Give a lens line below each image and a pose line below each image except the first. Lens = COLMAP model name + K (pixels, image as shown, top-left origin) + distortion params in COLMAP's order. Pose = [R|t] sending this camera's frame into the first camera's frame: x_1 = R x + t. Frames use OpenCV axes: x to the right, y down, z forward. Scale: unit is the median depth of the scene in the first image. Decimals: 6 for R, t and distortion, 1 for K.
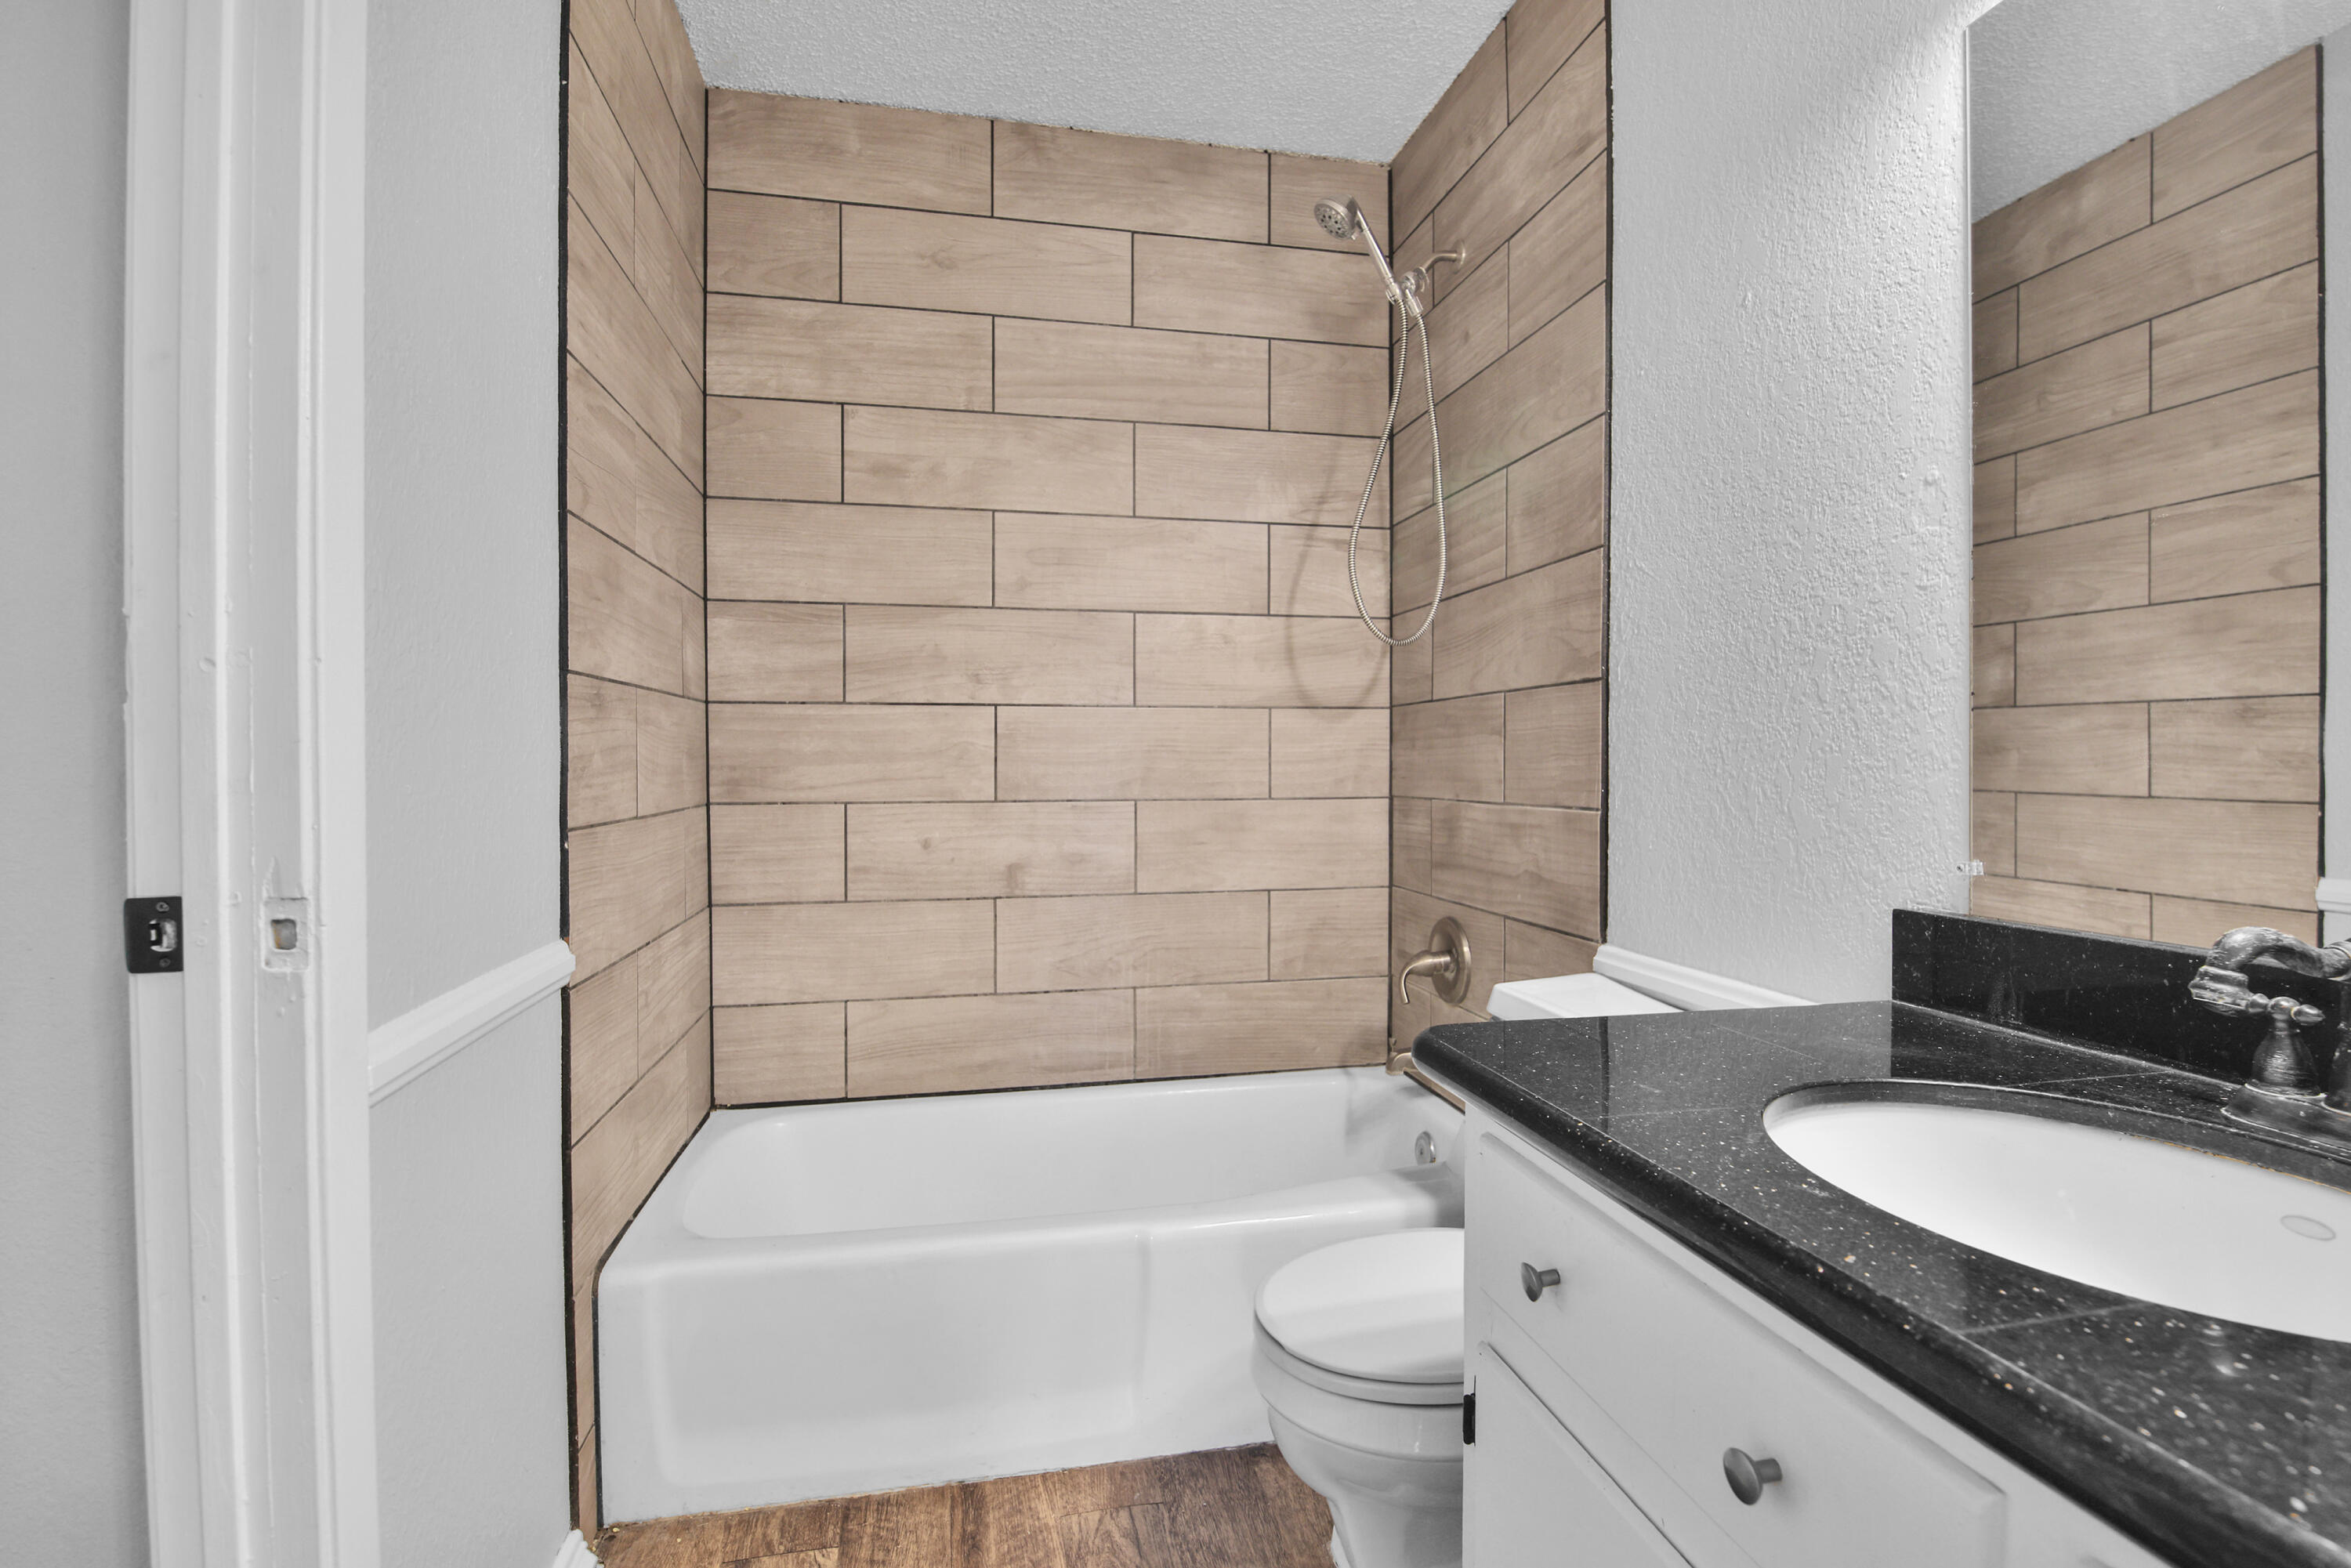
lens RADIAL K [[1095.8, 0, 1179.0], [0, 1095.8, 758.5], [0, 0, 1]] dist [0.000113, -0.009340]
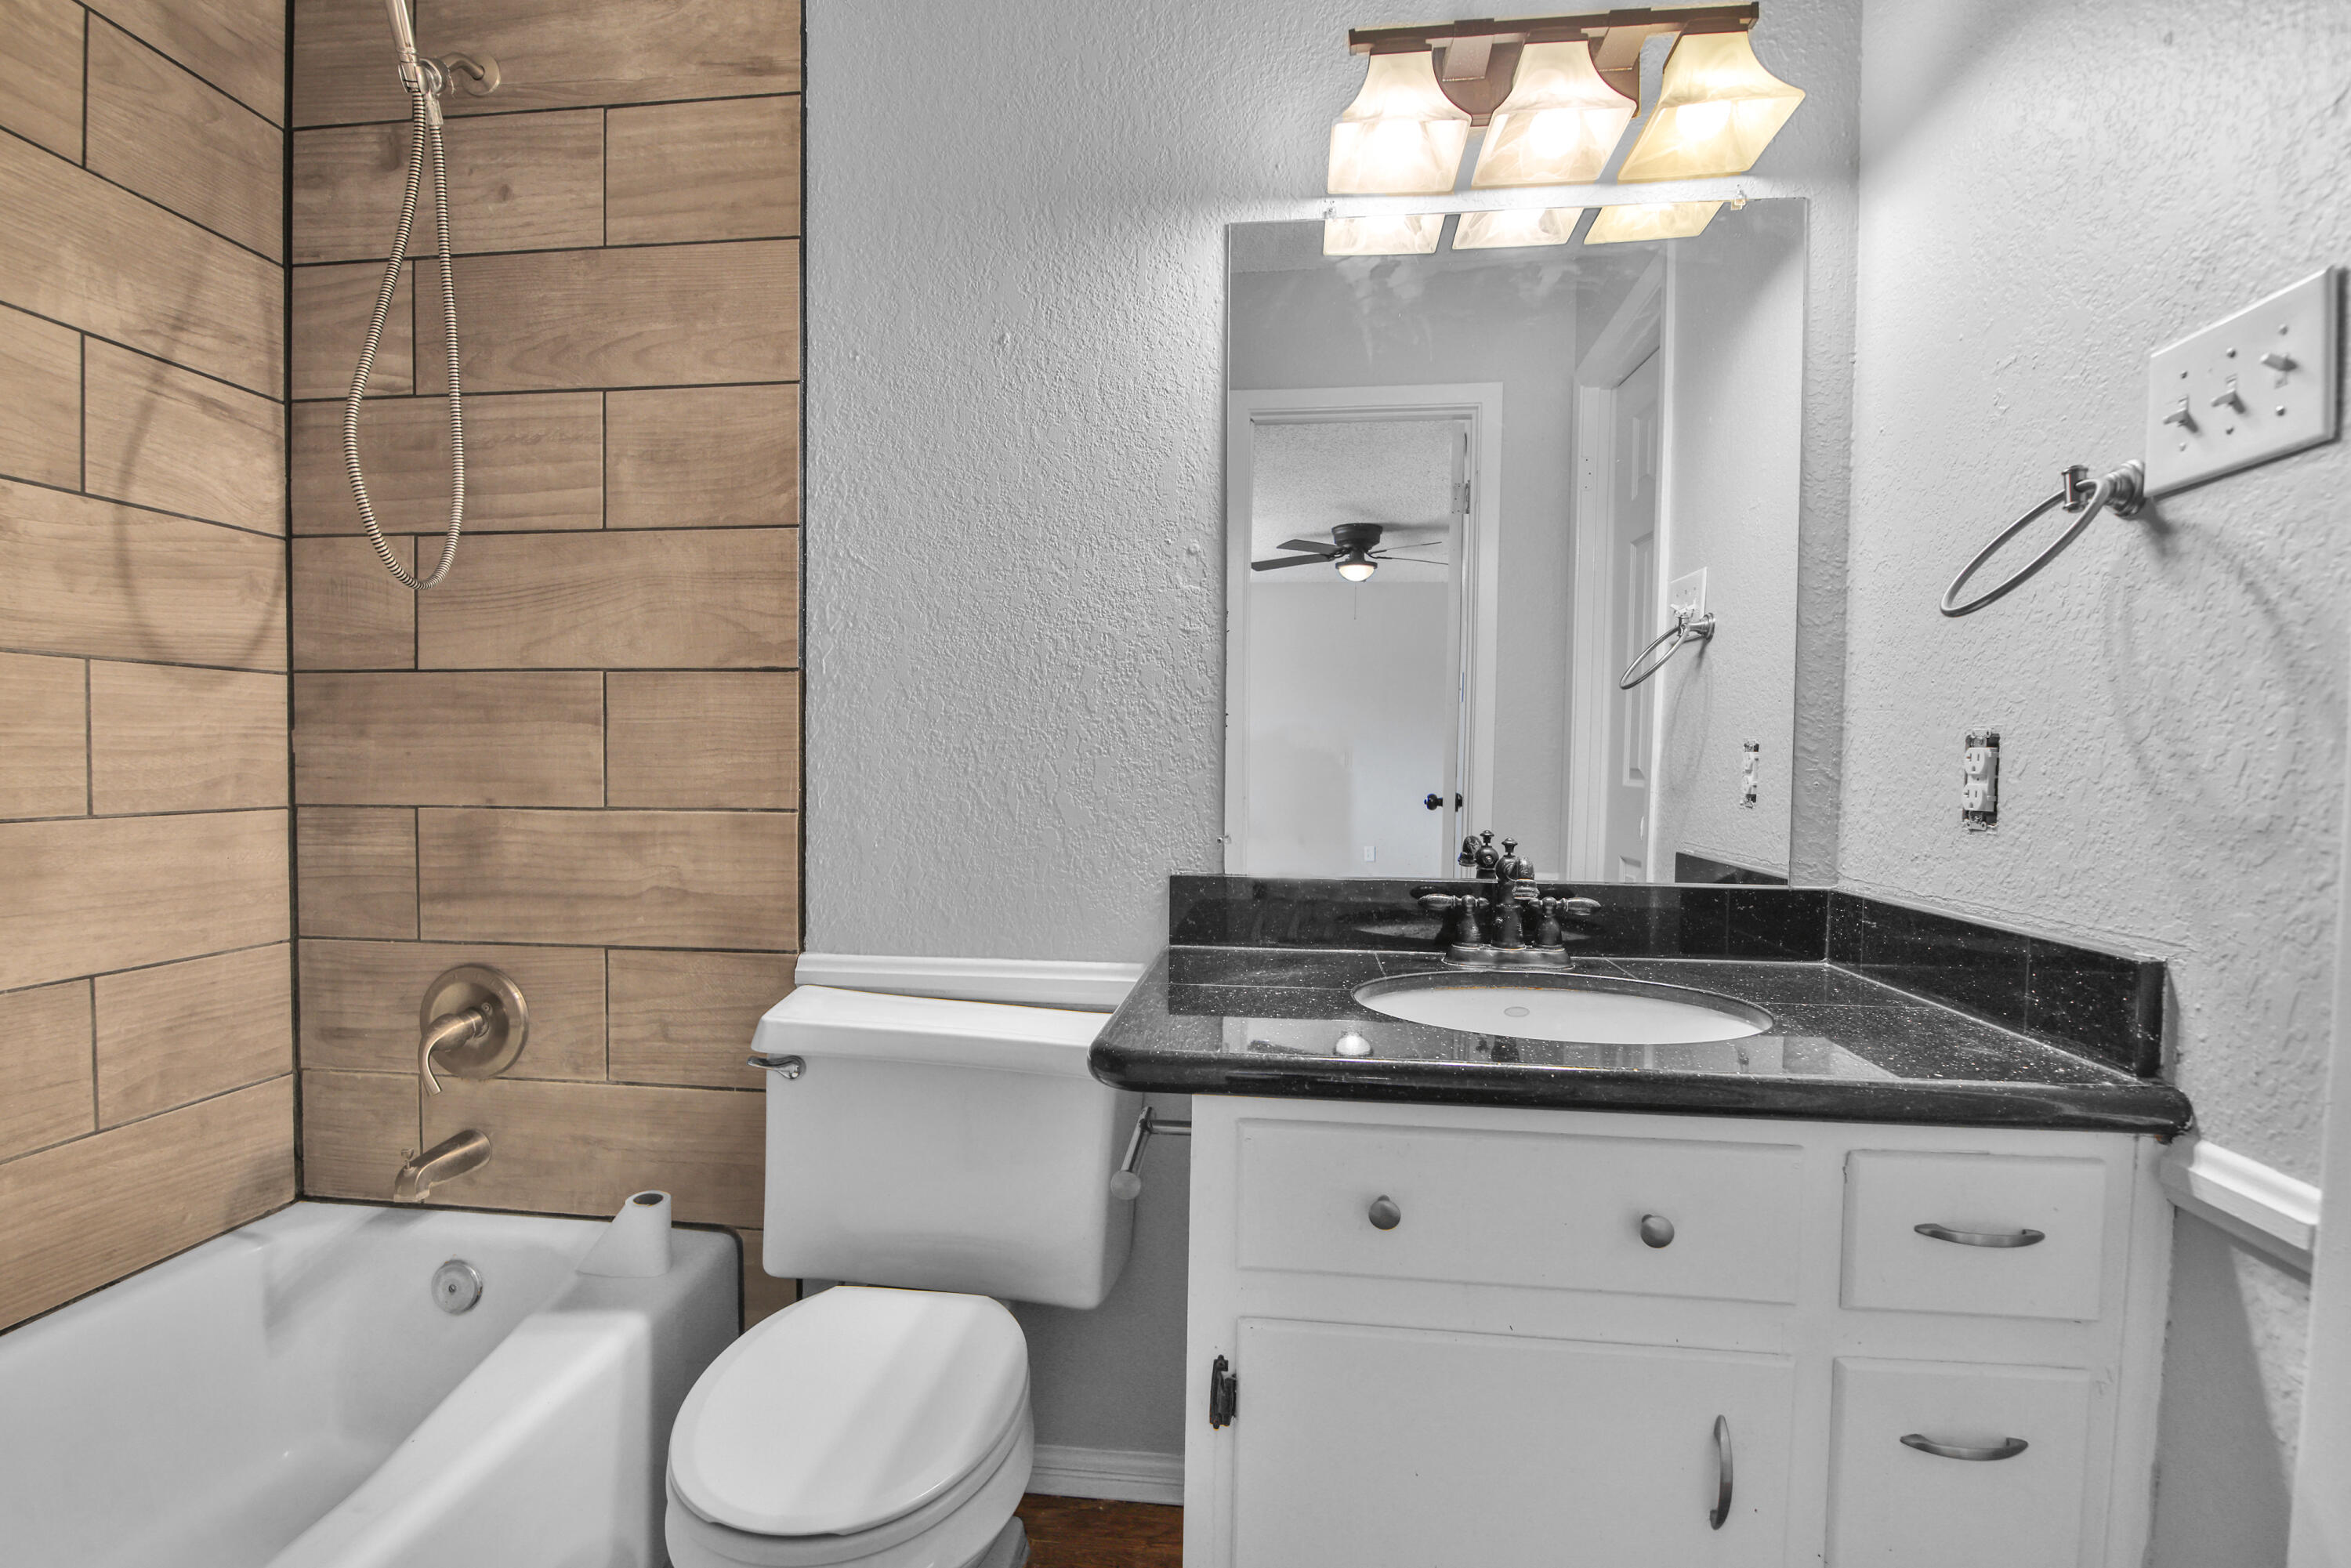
lens RADIAL K [[1091.0, 0, 1175.5], [0, 1091.0, 784.0], [0, 0, 1]] dist [0.000398, -0.009616]
pose [[0.310573, -0.016683, 0.950403, -0.316869], [-0.012459, 0.999689, 0.021620, 0.000334], [-0.950468, -0.018556, 0.310268, 0.326827]]
